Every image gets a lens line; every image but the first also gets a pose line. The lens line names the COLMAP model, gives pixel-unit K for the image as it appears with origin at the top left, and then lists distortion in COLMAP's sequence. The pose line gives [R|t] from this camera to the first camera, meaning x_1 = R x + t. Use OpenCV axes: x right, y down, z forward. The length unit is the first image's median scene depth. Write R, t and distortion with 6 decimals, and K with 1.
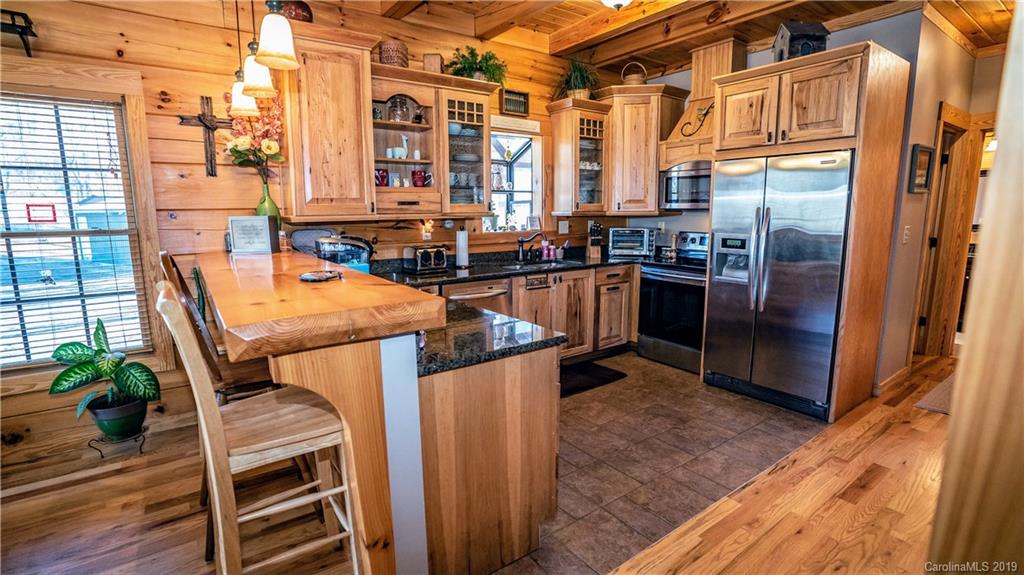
lens RADIAL K [[475.9, 0, 509.4], [0, 475.9, 286.3], [0, 0, 1]] dist [-0.060416, 0.022075]
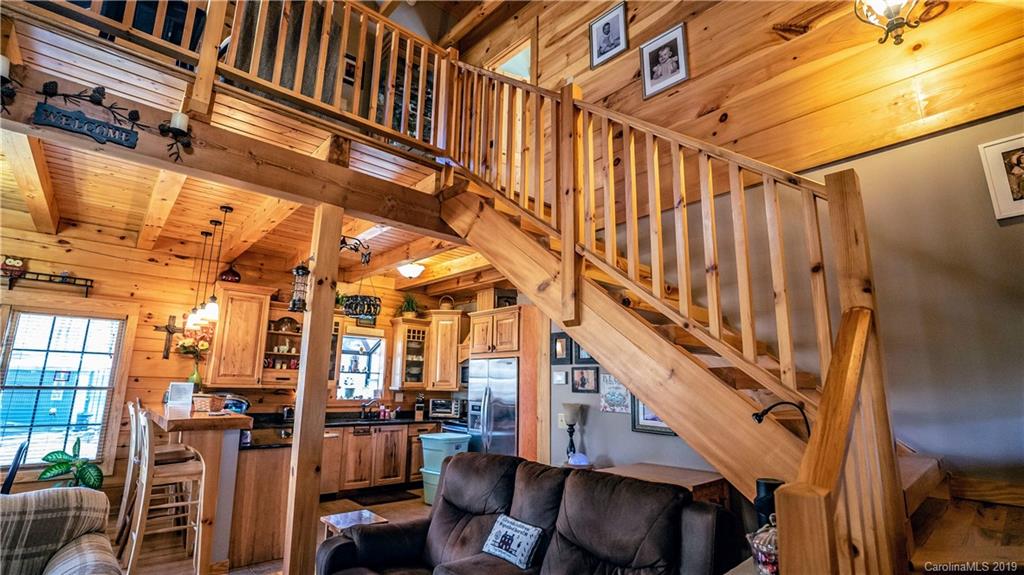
lens RADIAL K [[475.9, 0, 507.7], [0, 475.9, 287.0], [0, 0, 1]] dist [-0.060416, 0.022075]
pose [[0.994361, 0.044845, 0.096102, 0.388946], [-0.007901, 0.935001, -0.354558, 0.099711], [-0.105755, 0.351799, 0.930083, -0.718335]]
